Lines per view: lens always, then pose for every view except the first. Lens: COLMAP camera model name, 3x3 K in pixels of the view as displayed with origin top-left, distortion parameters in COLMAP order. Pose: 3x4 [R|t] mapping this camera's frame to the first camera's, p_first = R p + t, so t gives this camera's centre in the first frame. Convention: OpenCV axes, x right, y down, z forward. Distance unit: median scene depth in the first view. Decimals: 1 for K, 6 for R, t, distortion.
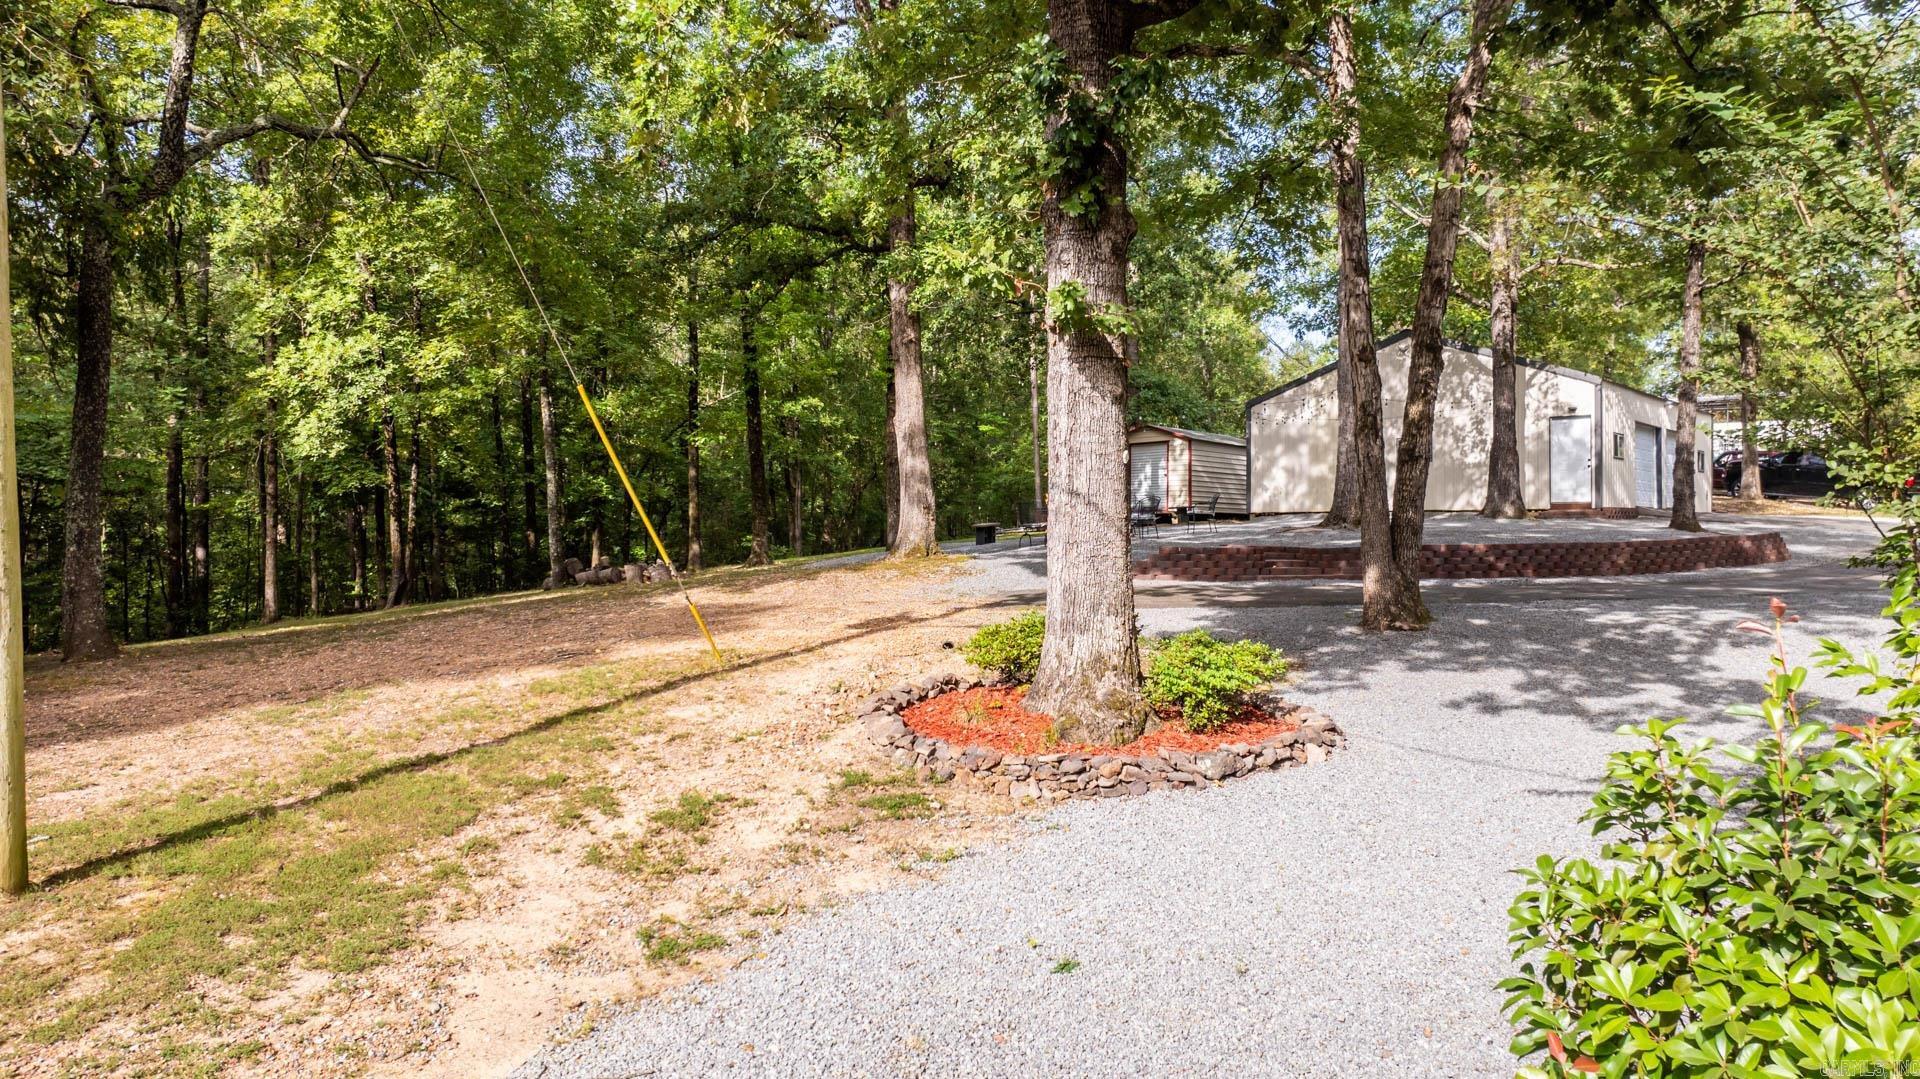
lens RADIAL K [[1384.5, 0, 993.5], [0, 1384.5, 524.6], [0, 0, 1]] dist [-0.041353, 0.020126]
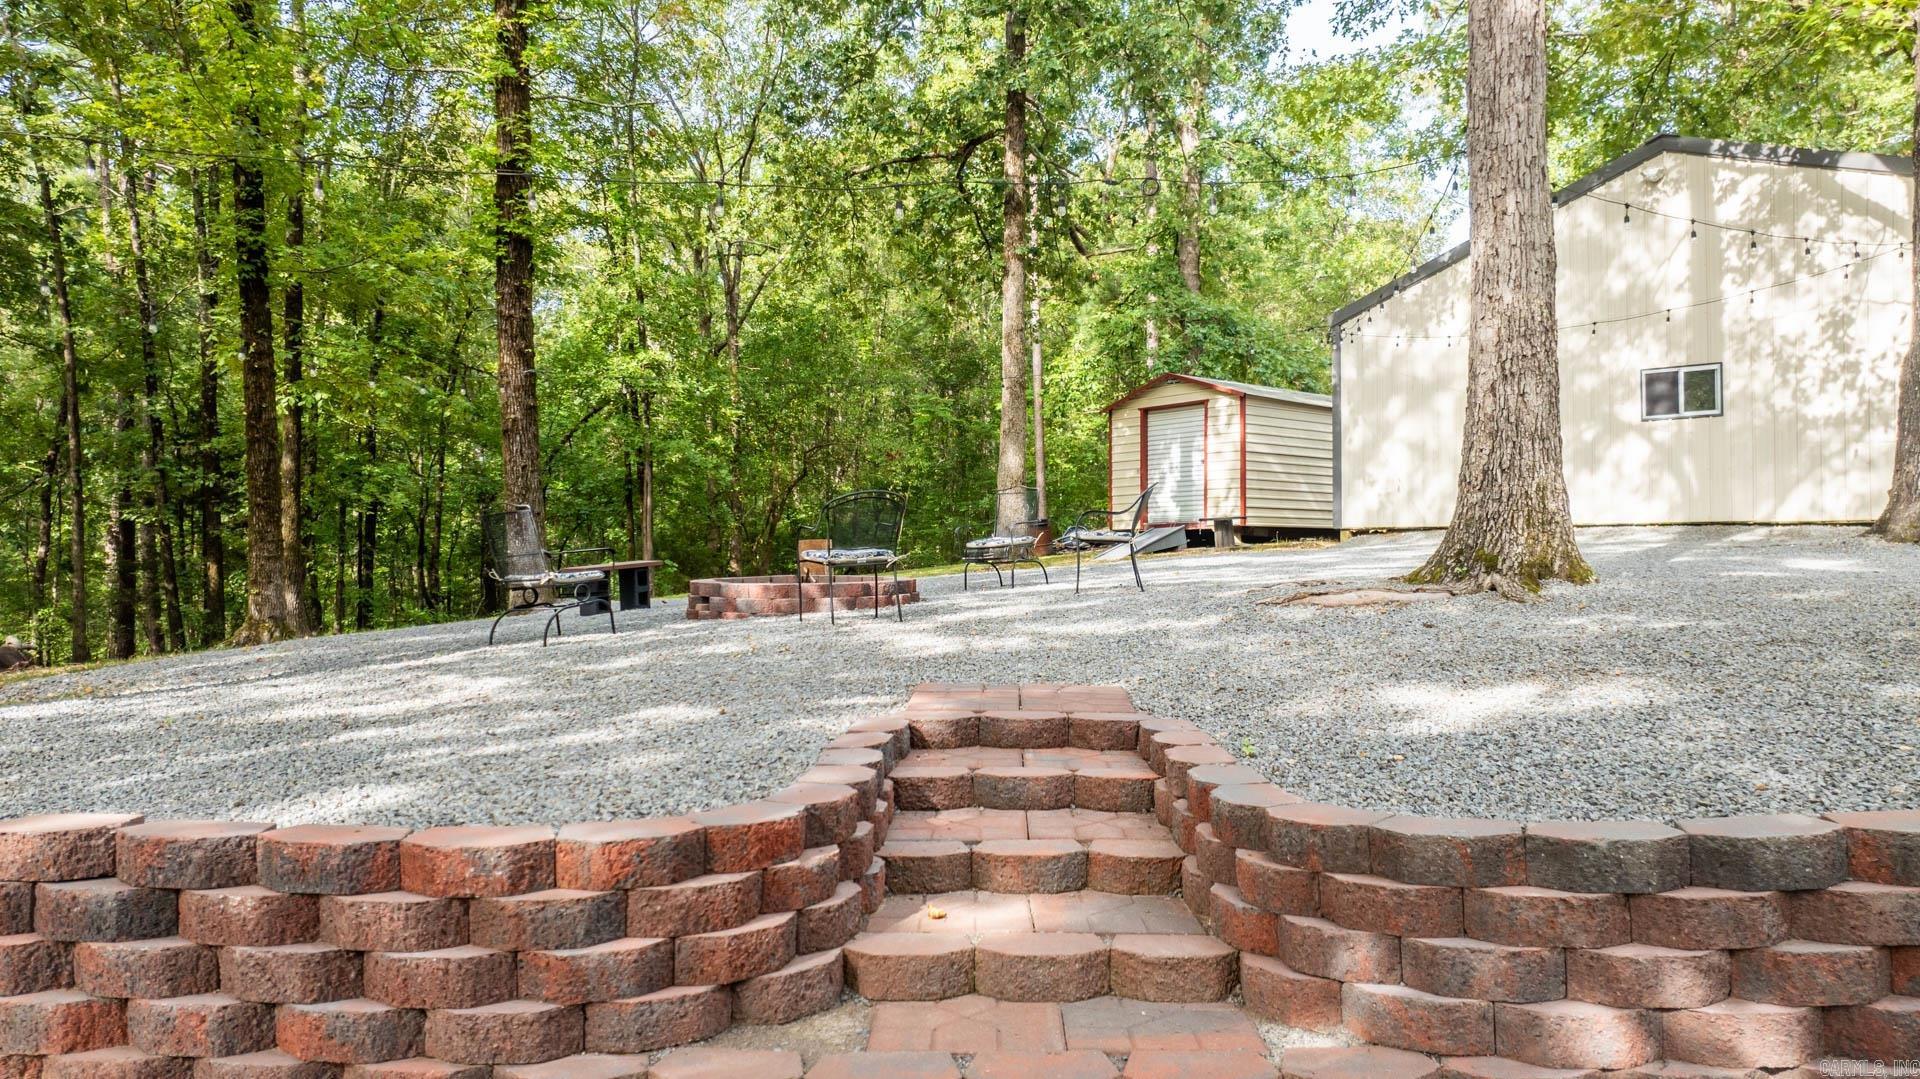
lens RADIAL K [[1384.5, 0, 955.4], [0, 1384.5, 532.3], [0, 0, 1]] dist [-0.041353, 0.020126]
pose [[0.987656, -0.005670, -0.156538, 0.137537], [0.005125, 0.999979, -0.003886, -0.006530], [0.156556, 0.003035, 0.987664, 0.515590]]
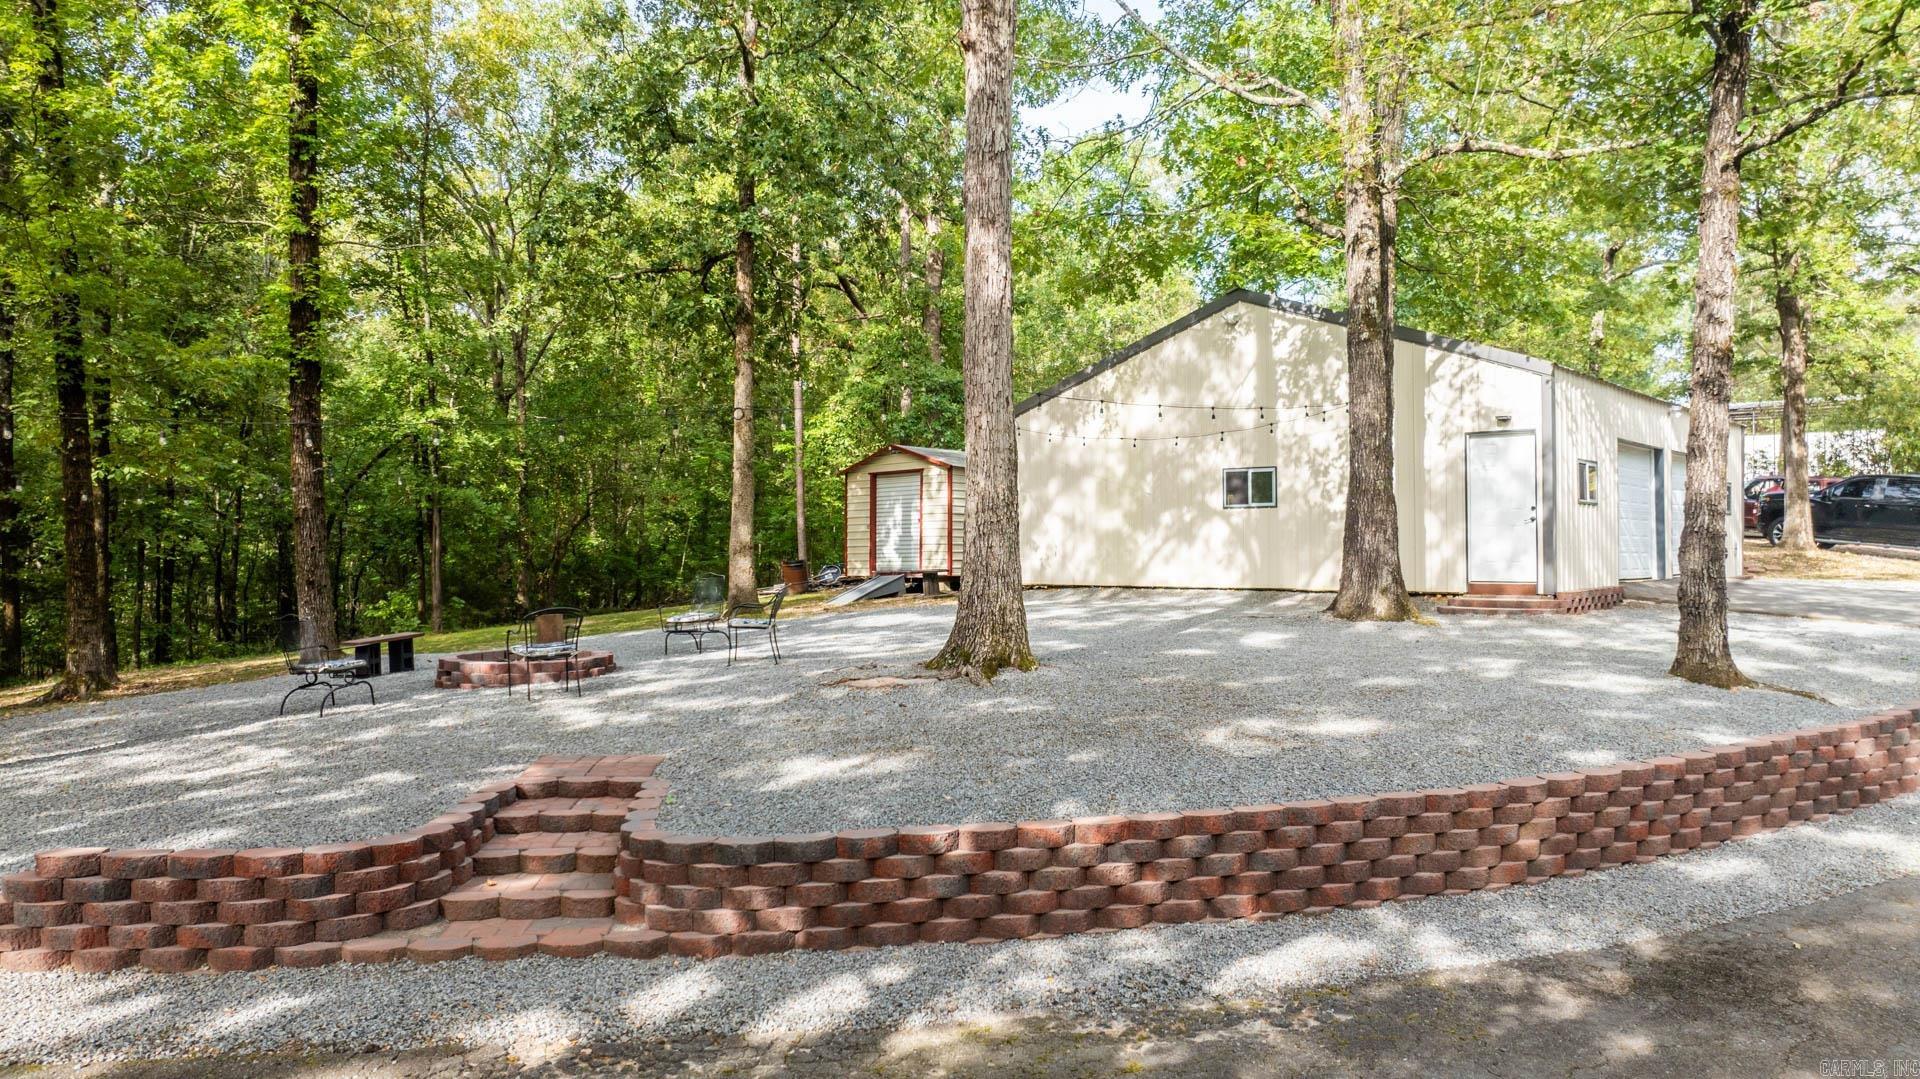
lens RADIAL K [[1384.5, 0, 972.7], [0, 1384.5, 528.0], [0, 0, 1]] dist [-0.041353, 0.020126]
pose [[0.999784, -0.002804, -0.020611, 0.200210], [0.002647, 0.999967, -0.007649, -0.033002], [0.020631, 0.007593, 0.999758, 0.400345]]
